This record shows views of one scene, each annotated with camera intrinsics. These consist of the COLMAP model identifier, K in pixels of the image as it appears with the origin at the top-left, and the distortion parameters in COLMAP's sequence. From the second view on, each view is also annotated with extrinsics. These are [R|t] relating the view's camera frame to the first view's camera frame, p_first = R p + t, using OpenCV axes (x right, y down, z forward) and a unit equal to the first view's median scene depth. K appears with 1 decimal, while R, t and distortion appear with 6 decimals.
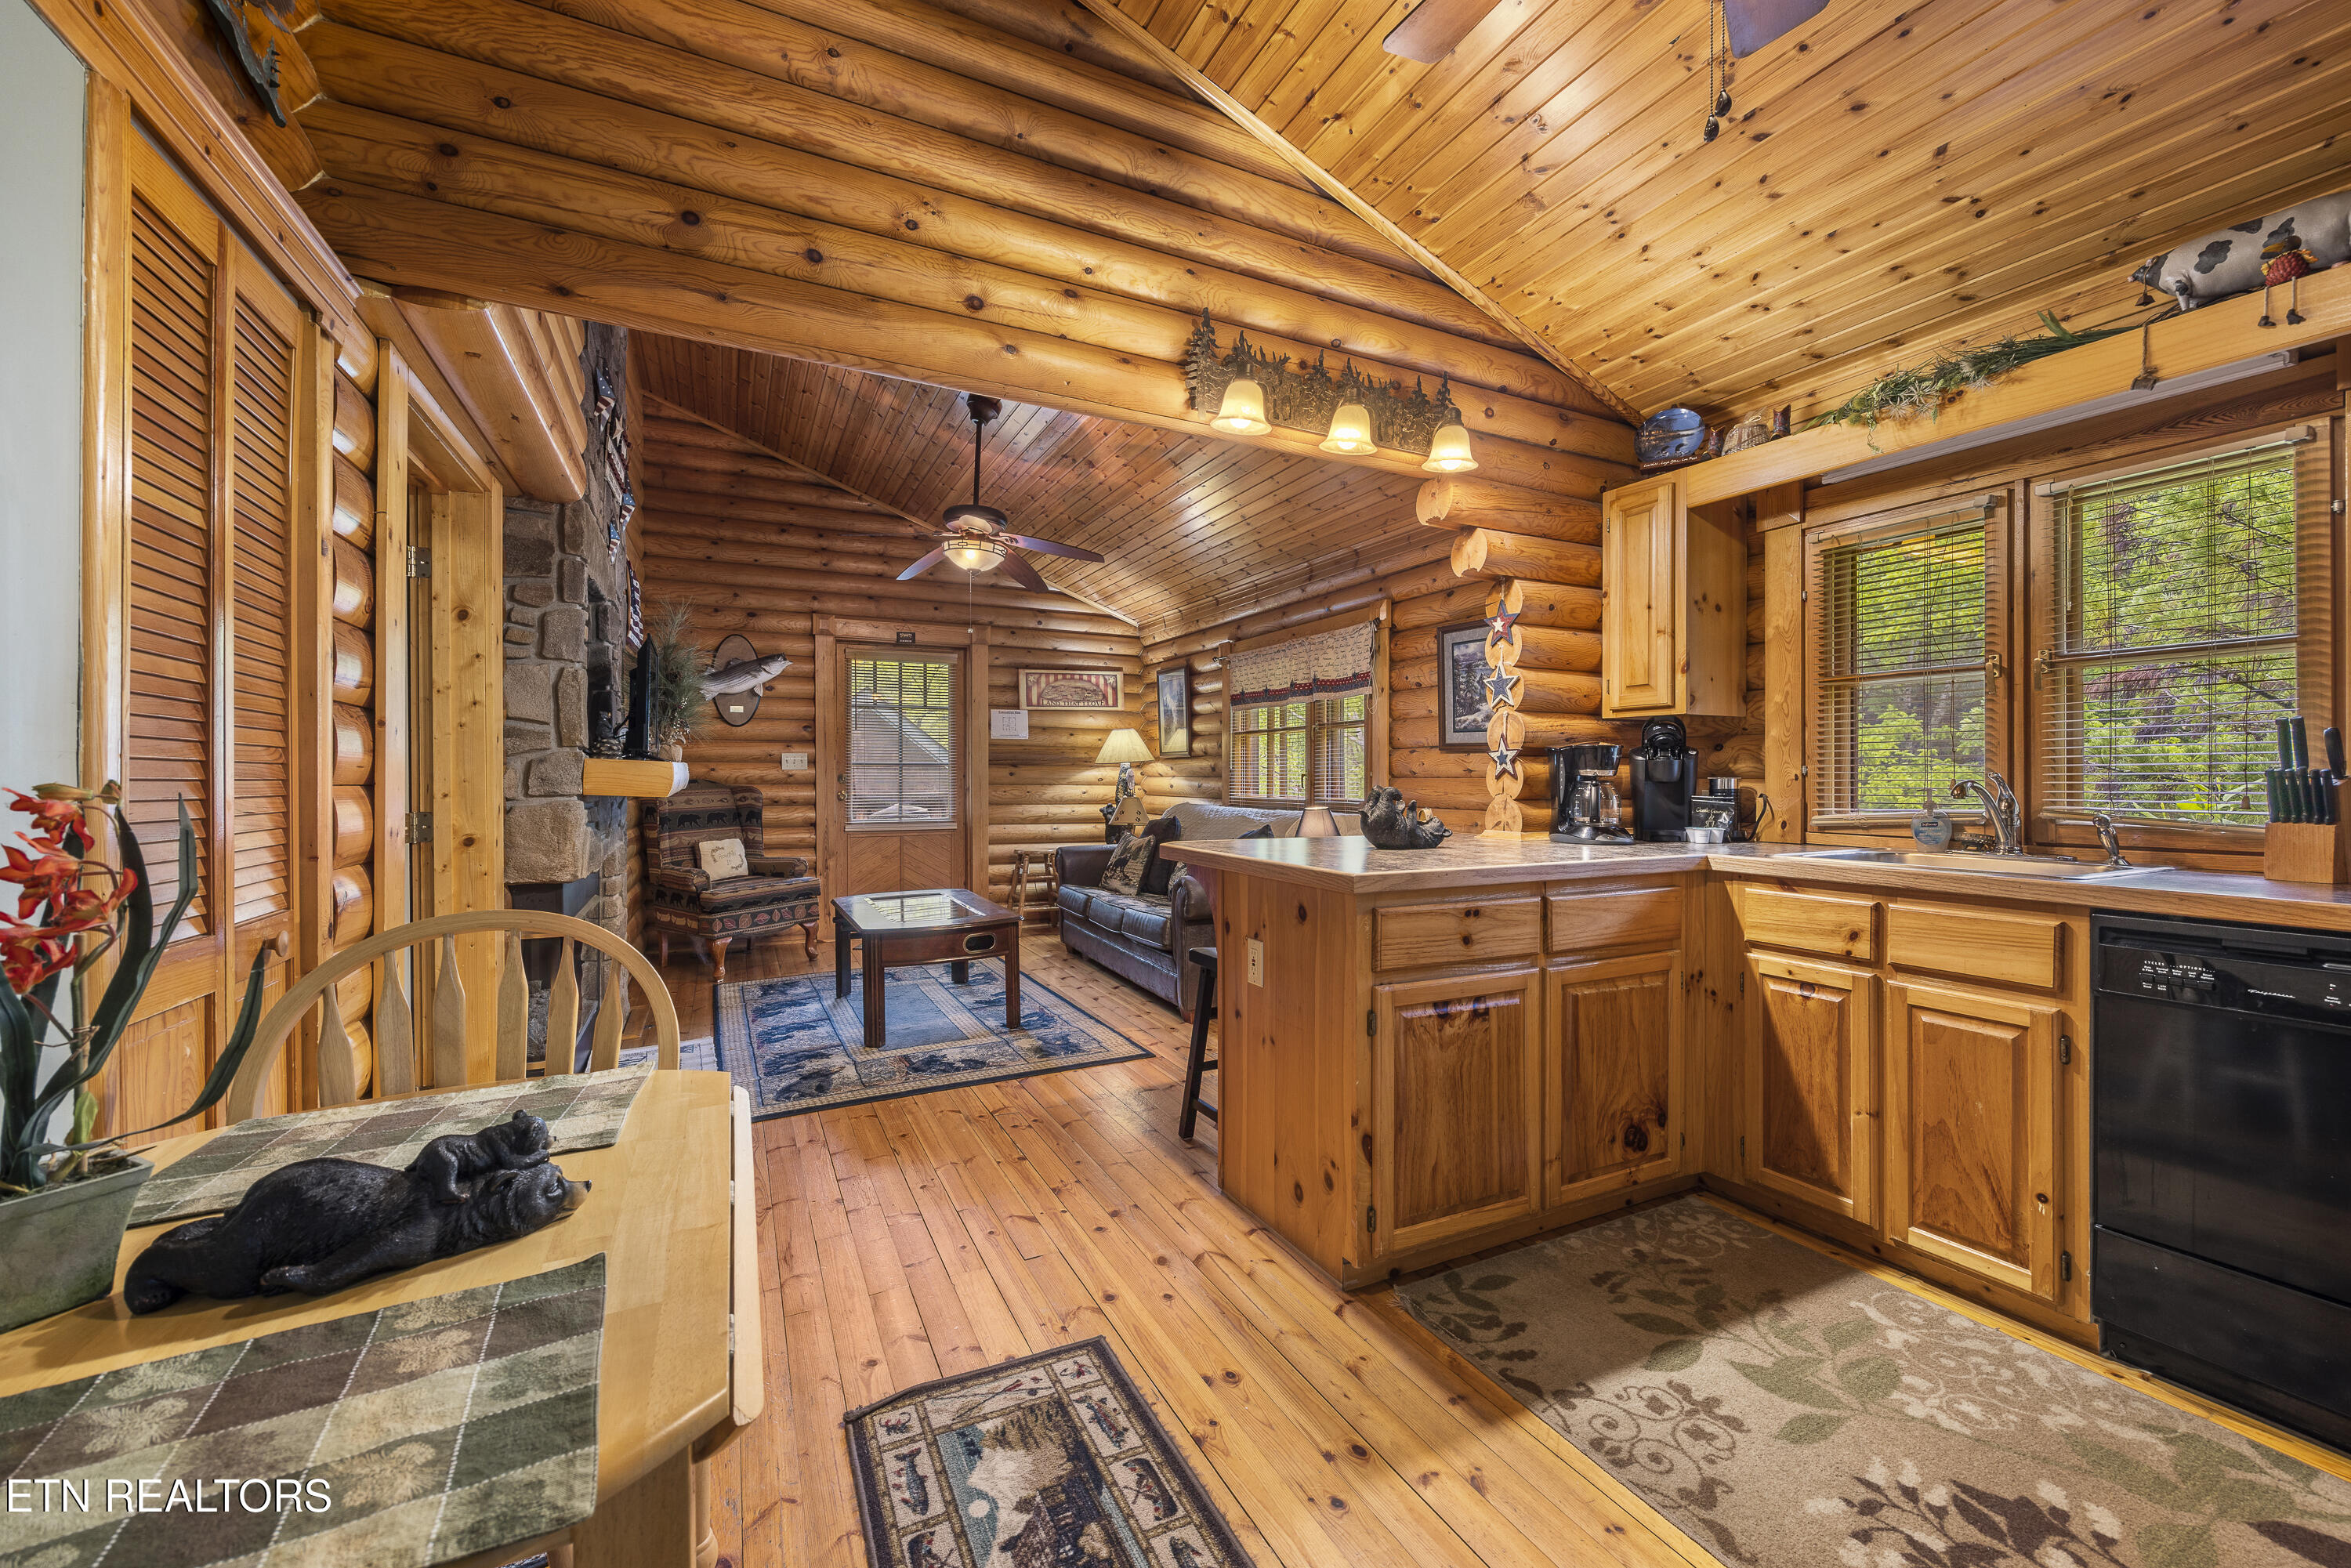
lens RADIAL K [[940.8, 0, 1179.4], [0, 940.8, 776.8], [0, 0, 1]] dist [-0.004185, 0.000114]
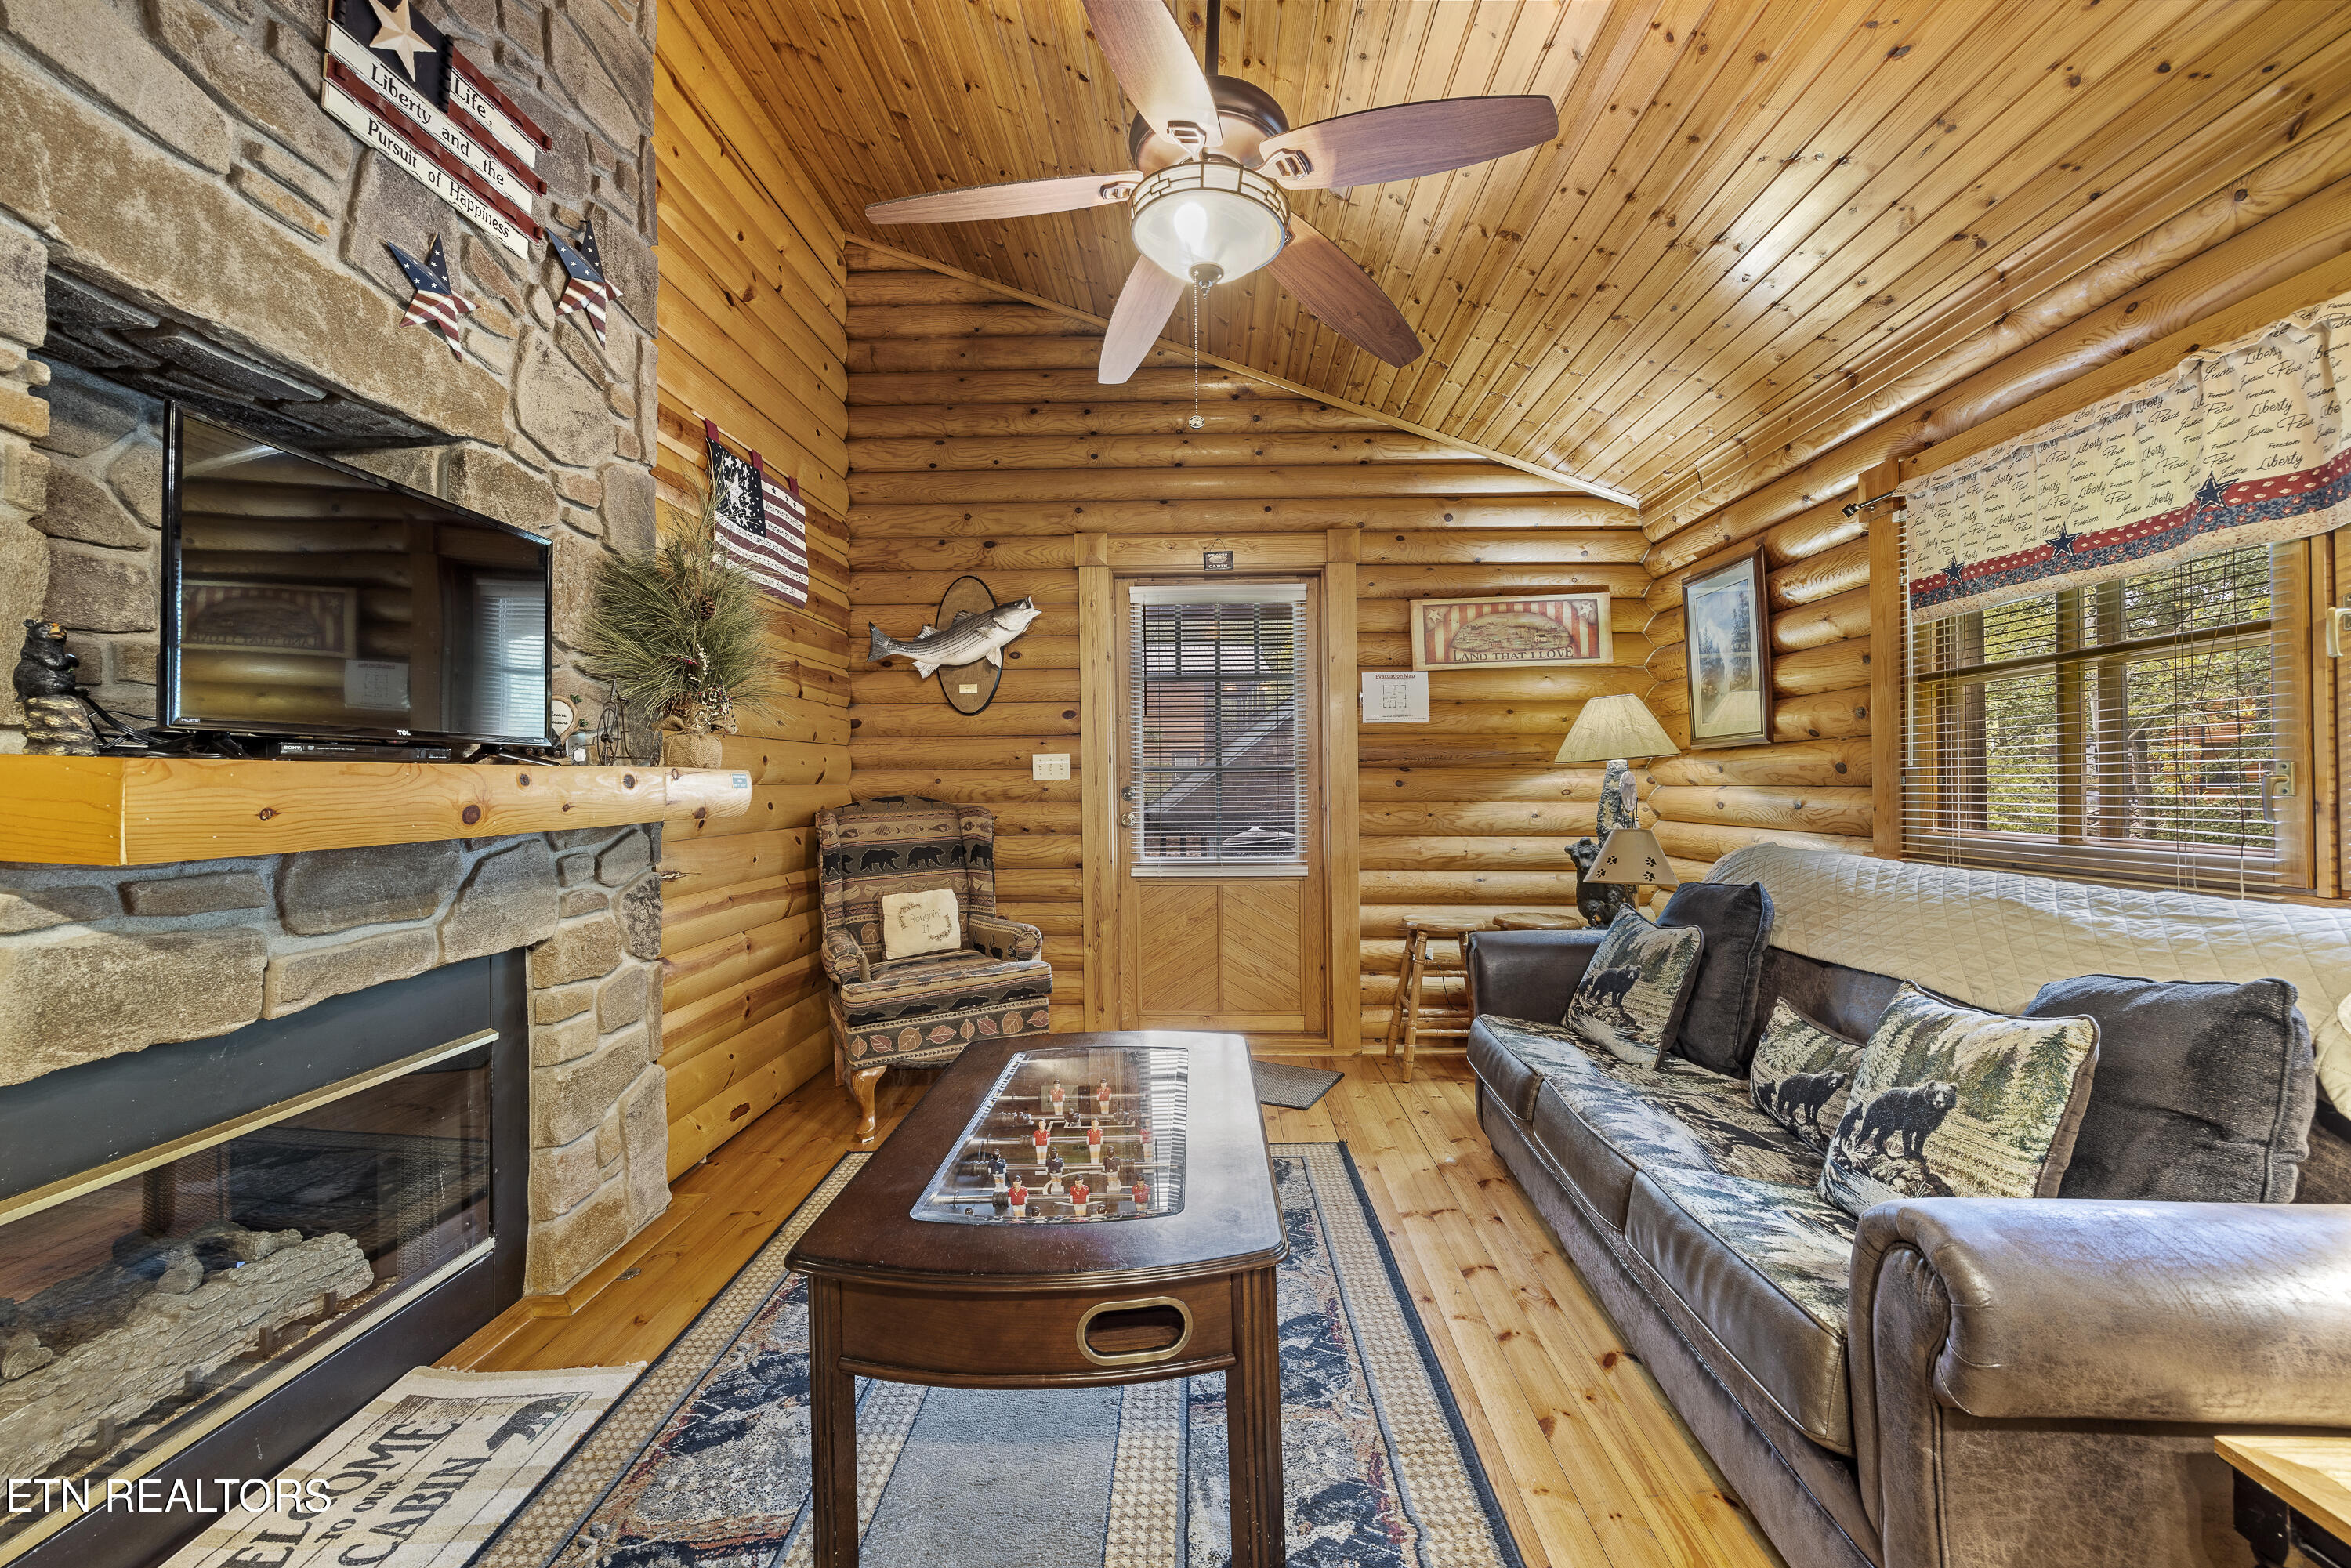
lens RADIAL K [[940.8, 0, 1177.4], [0, 940.8, 778.5], [0, 0, 1]] dist [-0.004185, 0.000114]
pose [[0.885592, -0.010749, -0.464340, -0.046383], [0.006788, 0.999925, -0.010202, -0.001657], [0.464414, 0.005883, 0.885598, 0.627386]]
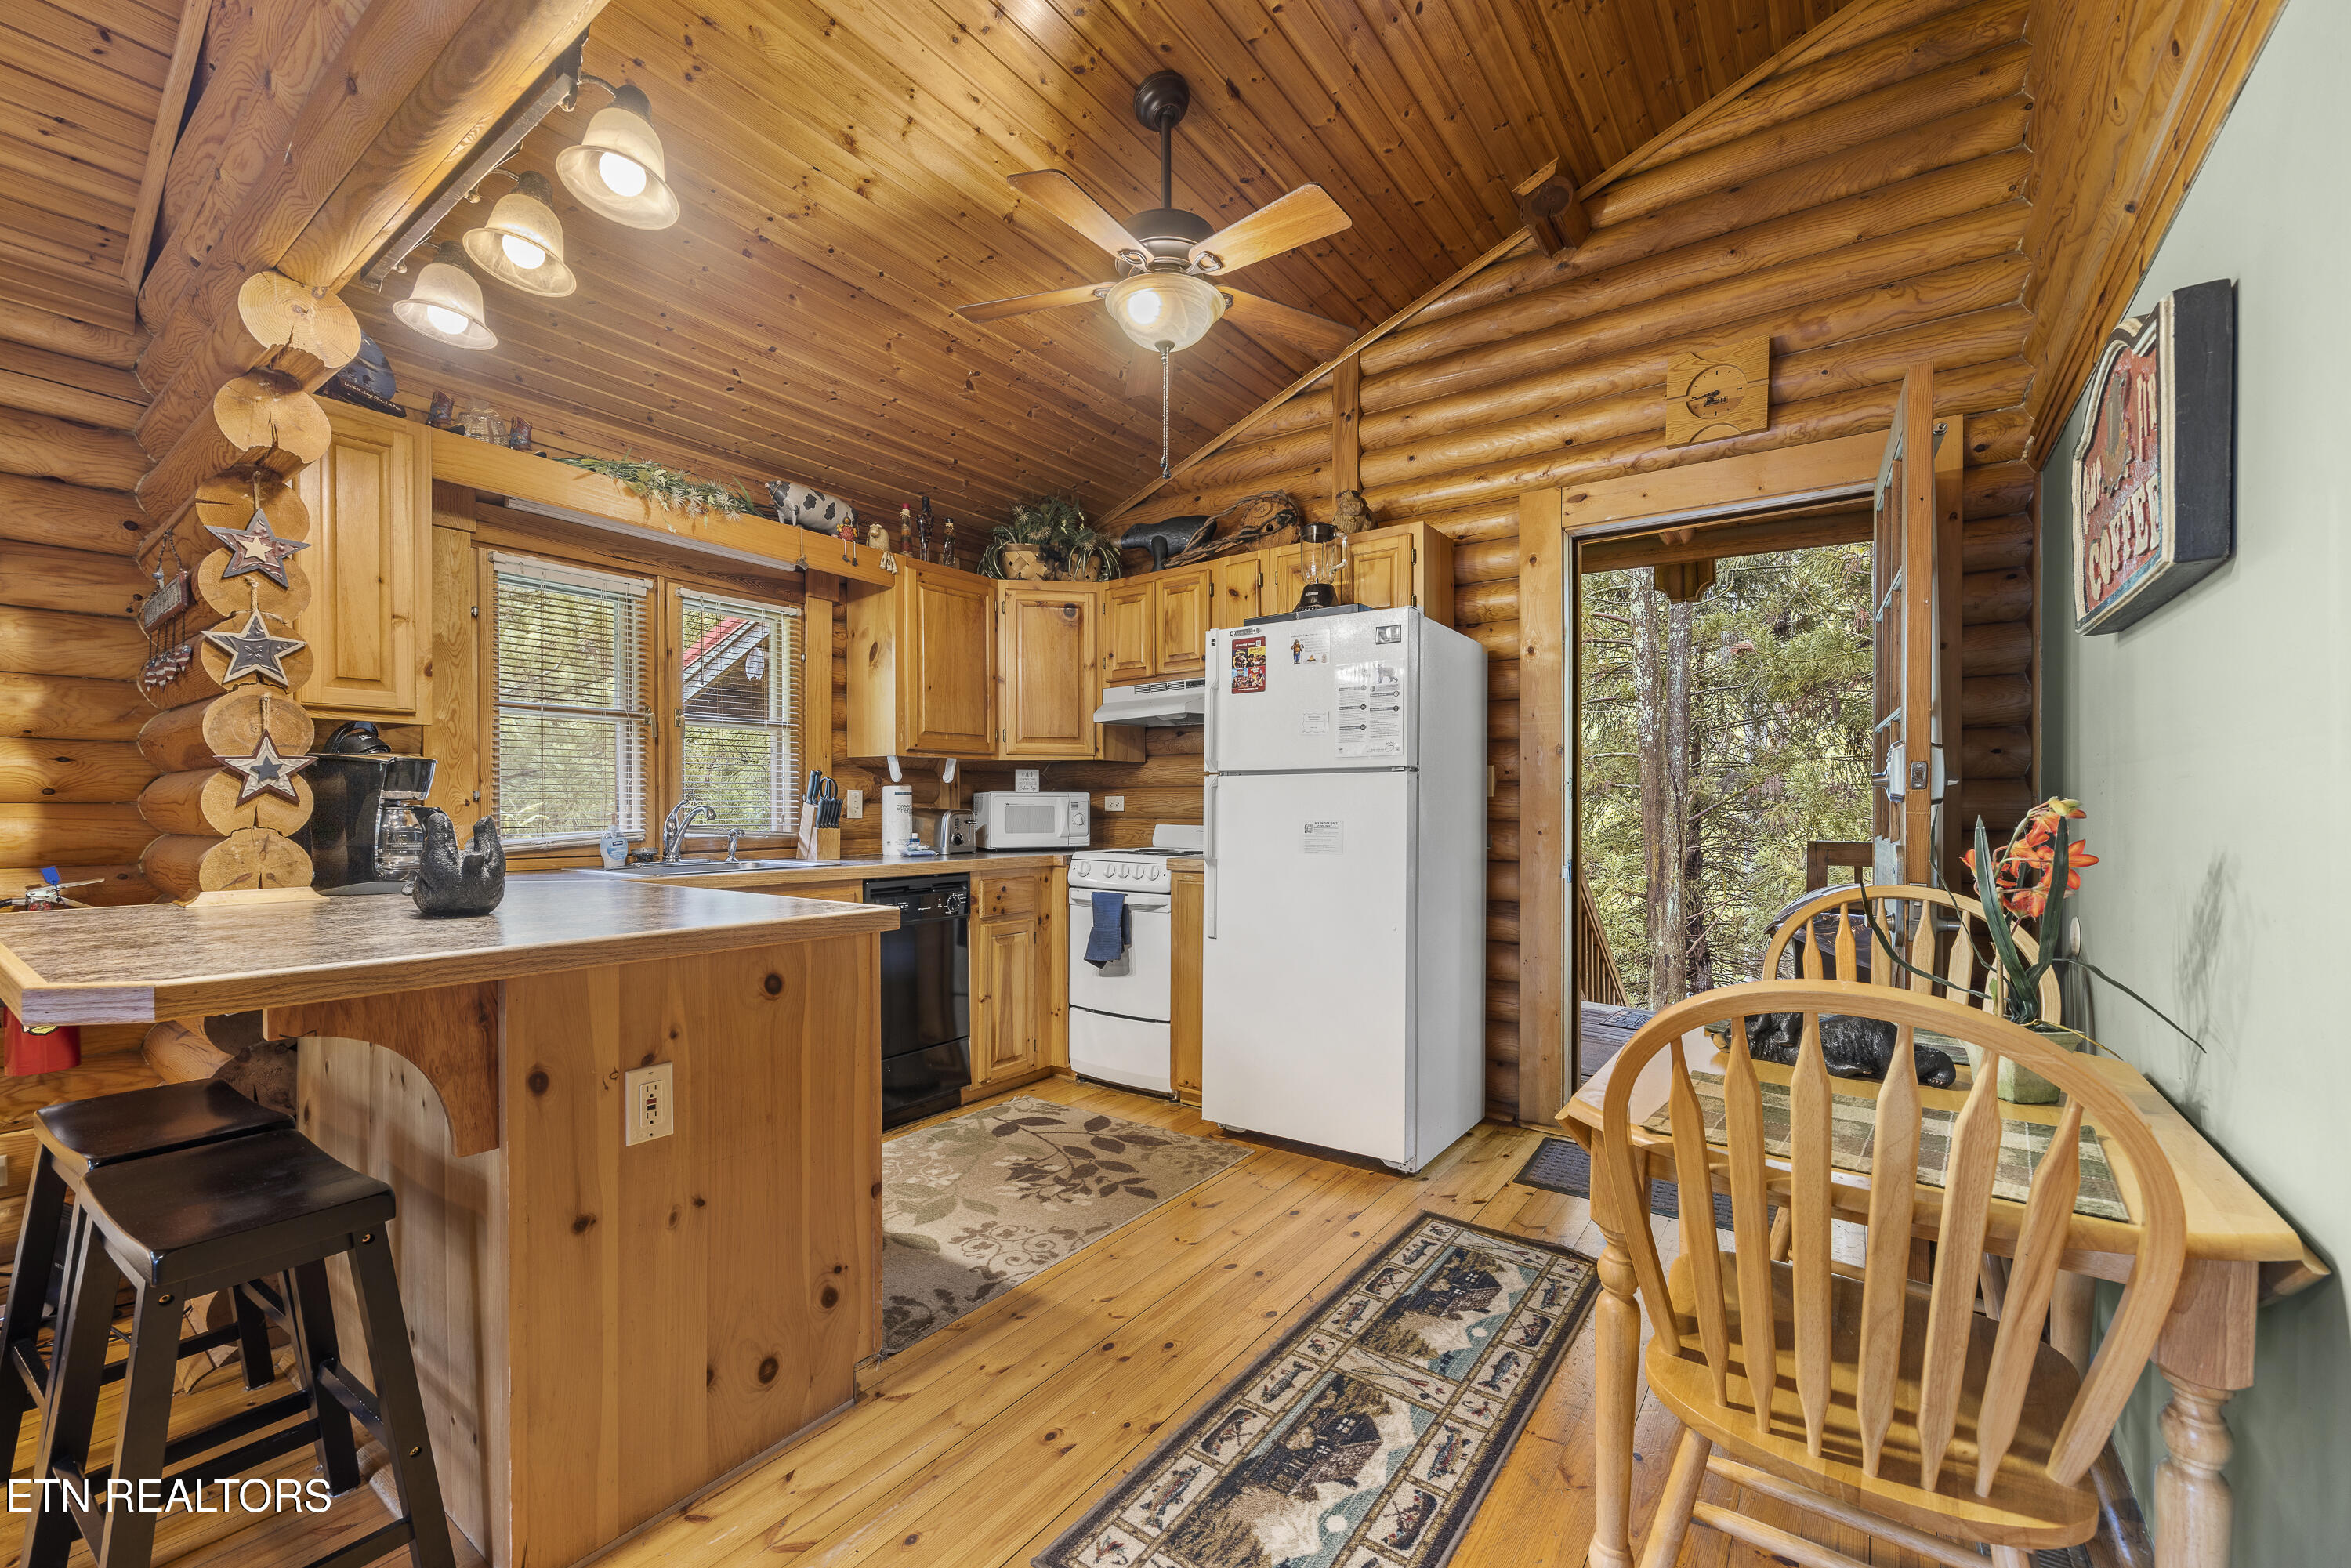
lens RADIAL K [[956.0, 0, 1188.5], [0, 956.0, 816.7], [0, 0, 1]] dist [-0.004879, 0.000242]
pose [[-0.485368, -0.008866, 0.874265, -0.316365], [-0.000405, 0.999951, 0.009916, 0.002812], [-0.874310, 0.004459, -0.485348, 0.503763]]
